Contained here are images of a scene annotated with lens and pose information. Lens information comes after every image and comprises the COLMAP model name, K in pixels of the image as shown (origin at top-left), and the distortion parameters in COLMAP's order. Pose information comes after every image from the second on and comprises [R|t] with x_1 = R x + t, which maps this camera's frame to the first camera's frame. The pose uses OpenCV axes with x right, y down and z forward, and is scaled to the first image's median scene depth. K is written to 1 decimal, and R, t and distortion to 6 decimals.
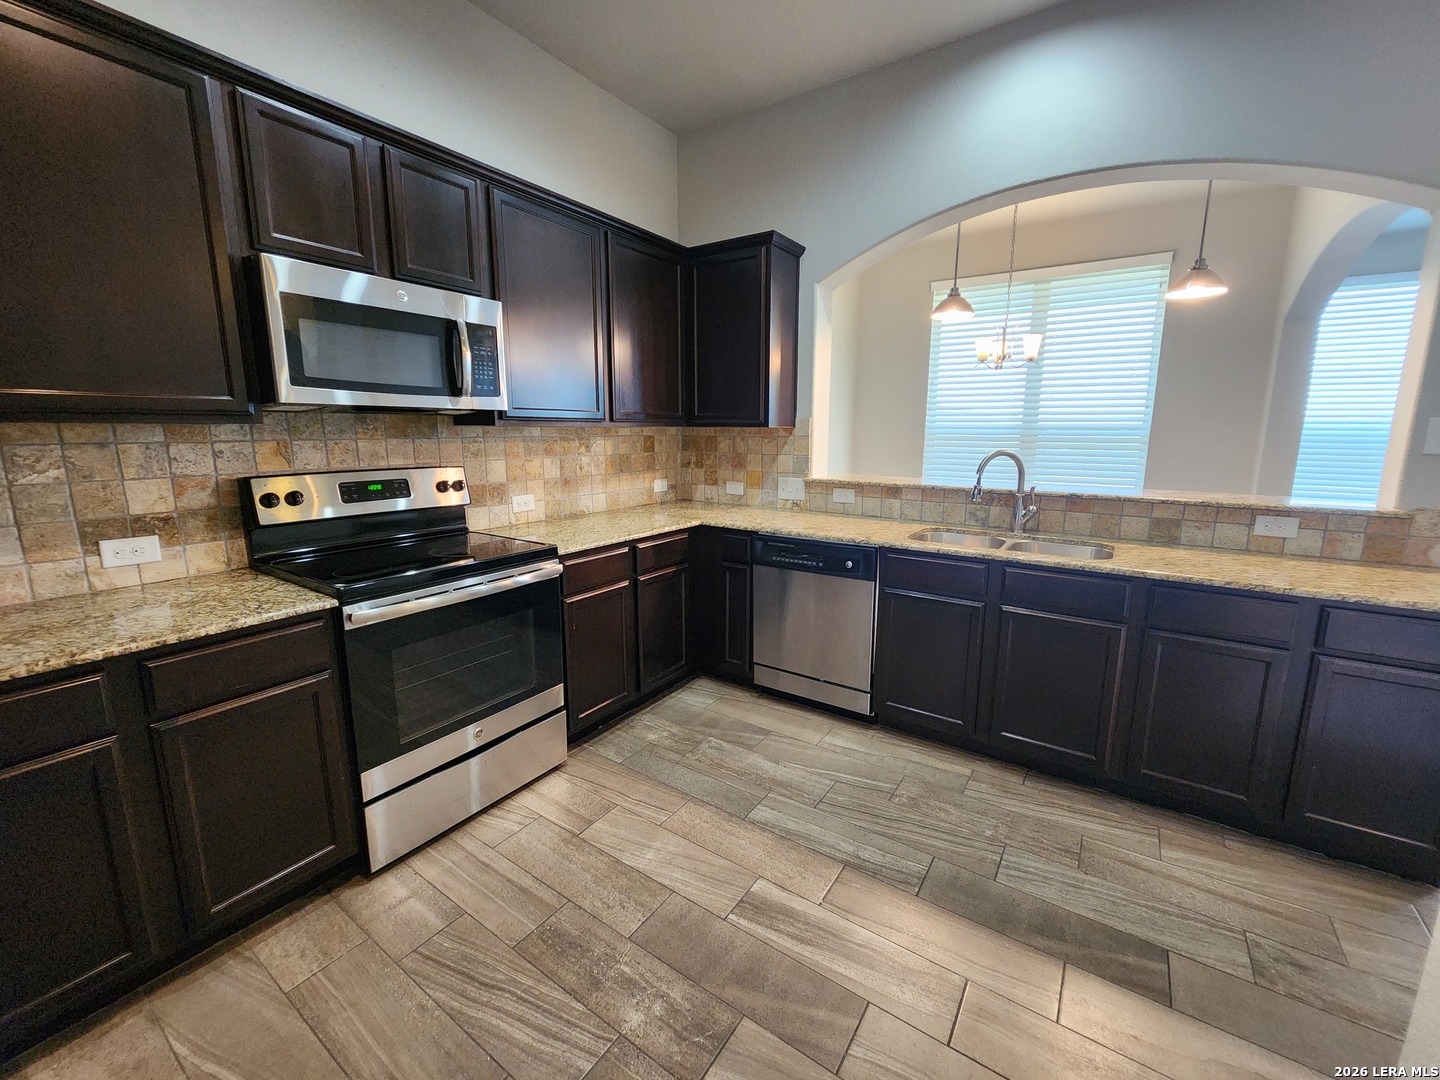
lens RADIAL K [[584.6, 0, 739.0], [0, 584.6, 531.5], [0, 0, 1]] dist [-0.000385, -0.000243]
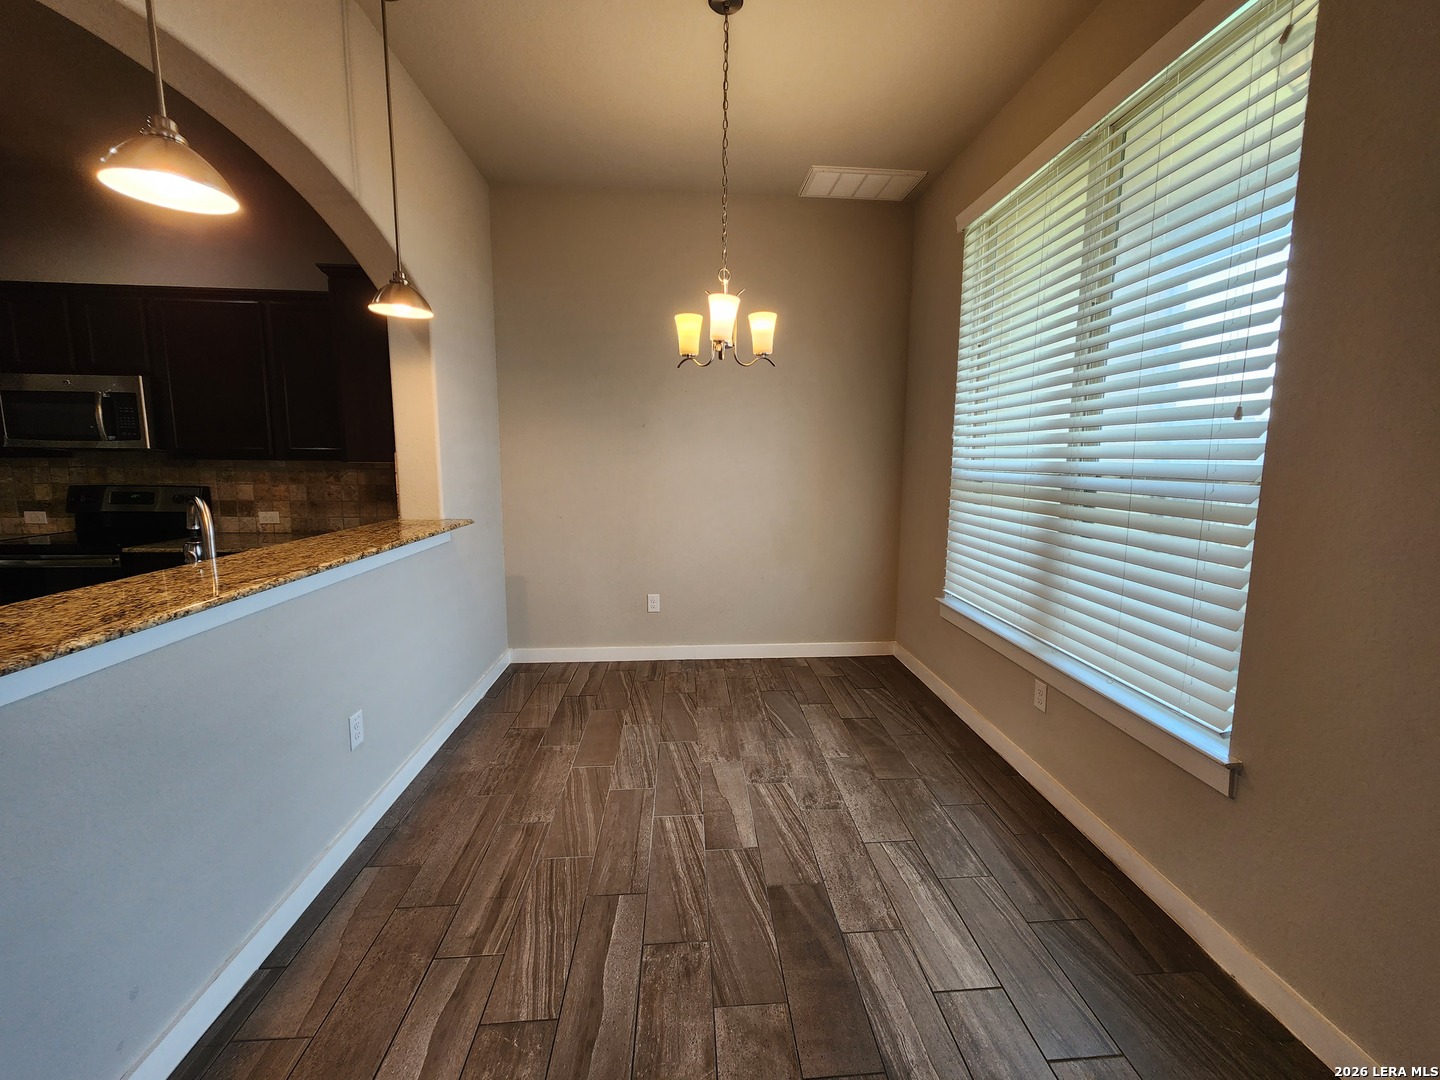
lens RADIAL K [[587.7, 0, 729.7], [0, 587.7, 532.7], [0, 0, 1]] dist [-0.000740, -0.000214]
pose [[0.619371, 0.098894, -0.778845, 1.764856], [-0.143329, 0.989606, 0.011674, -0.240171], [0.771904, 0.104401, 0.627108, 1.303810]]
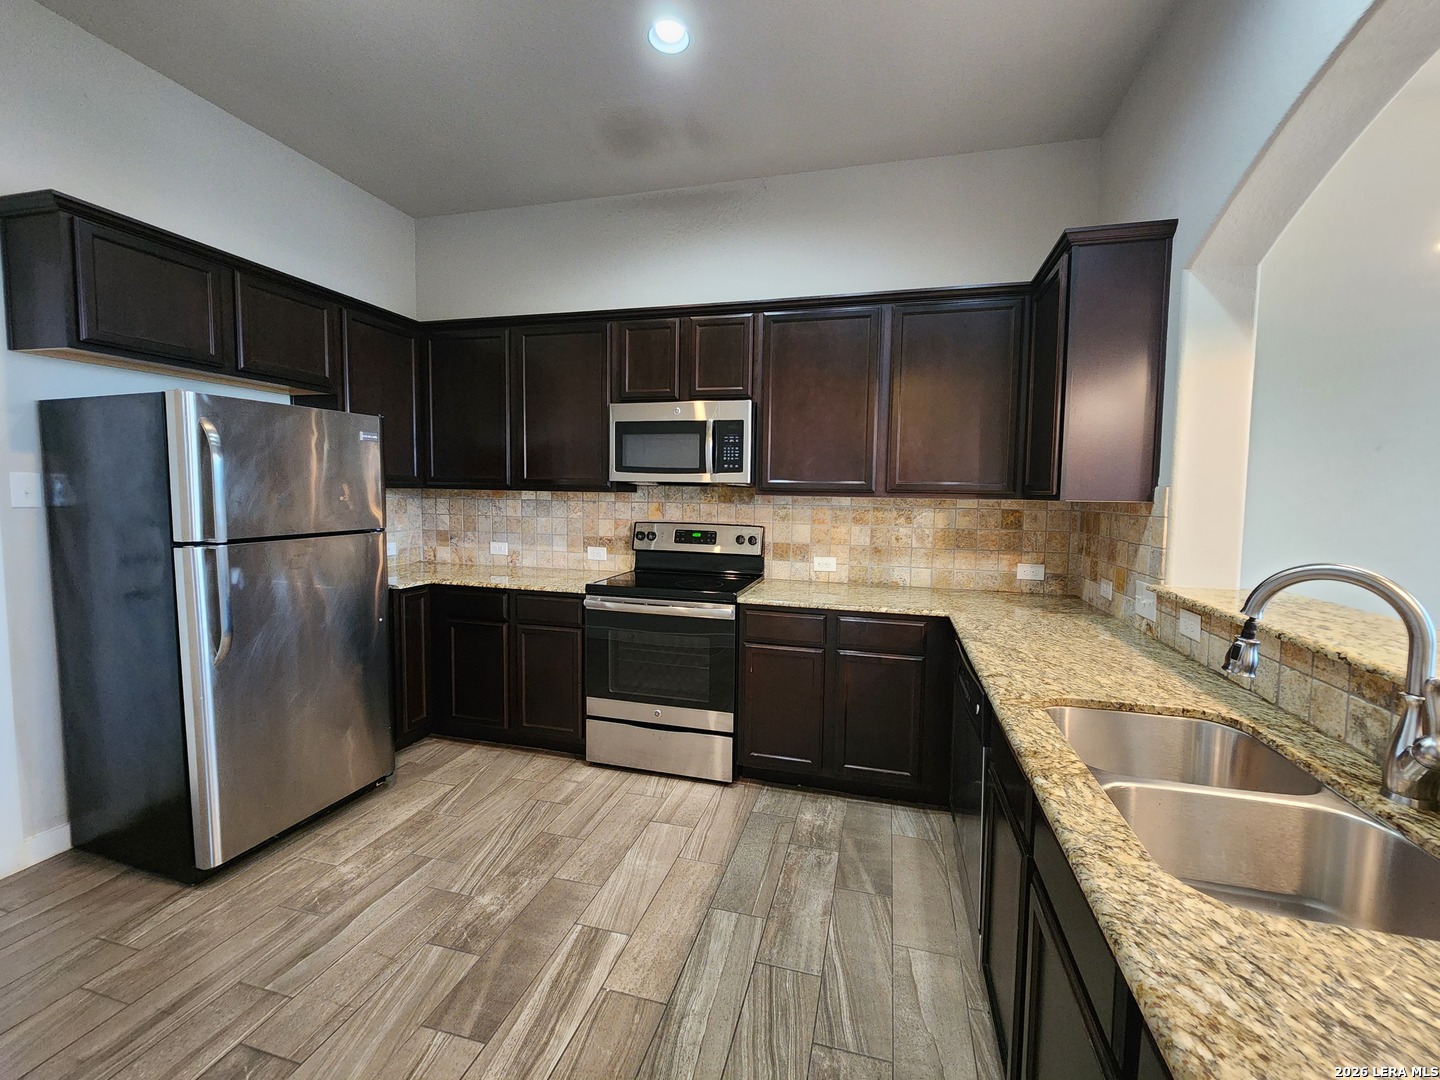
lens RADIAL K [[587.7, 0, 729.7], [0, 587.7, 532.7], [0, 0, 1]] dist [-0.000740, -0.000214]
pose [[0.318749, 0.065930, -0.945544, 0.850797], [-0.179614, 0.983704, 0.008042, -0.111841], [0.930665, 0.167270, 0.325396, 0.605788]]
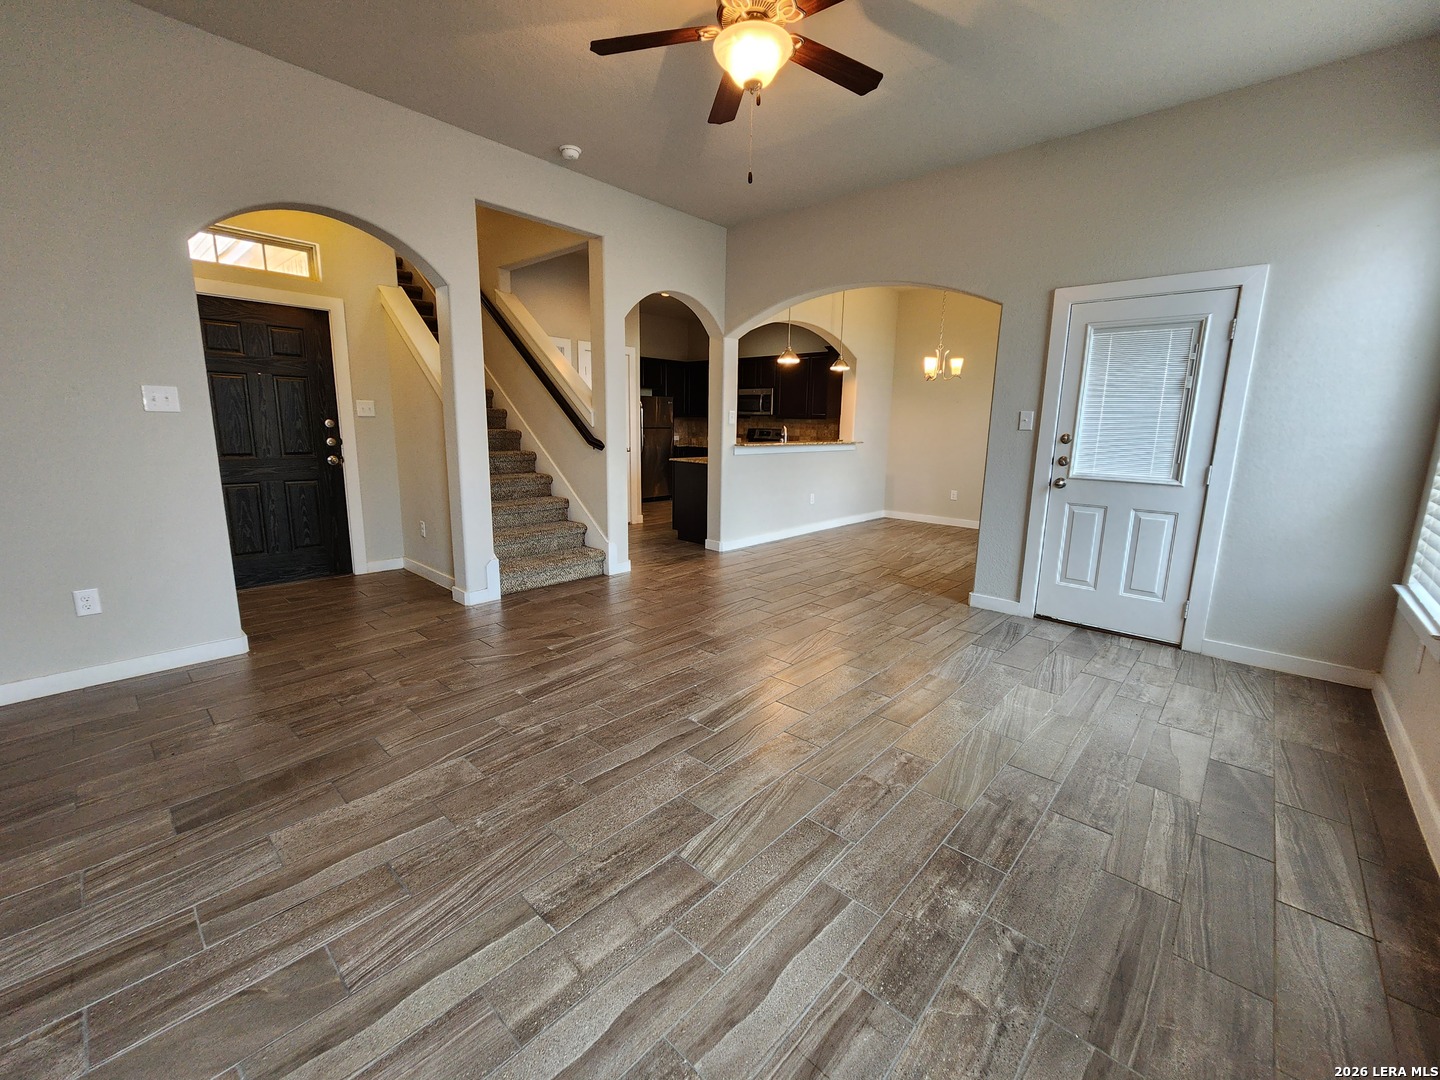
lens RADIAL K [[587.7, 0, 729.7], [0, 587.7, 532.7], [0, 0, 1]] dist [-0.000740, -0.000214]
pose [[-0.149712, 0.171937, -0.973665, 3.969311], [-0.194627, 0.960372, 0.199516, -0.189584], [0.969385, 0.219372, -0.110315, 1.435129]]
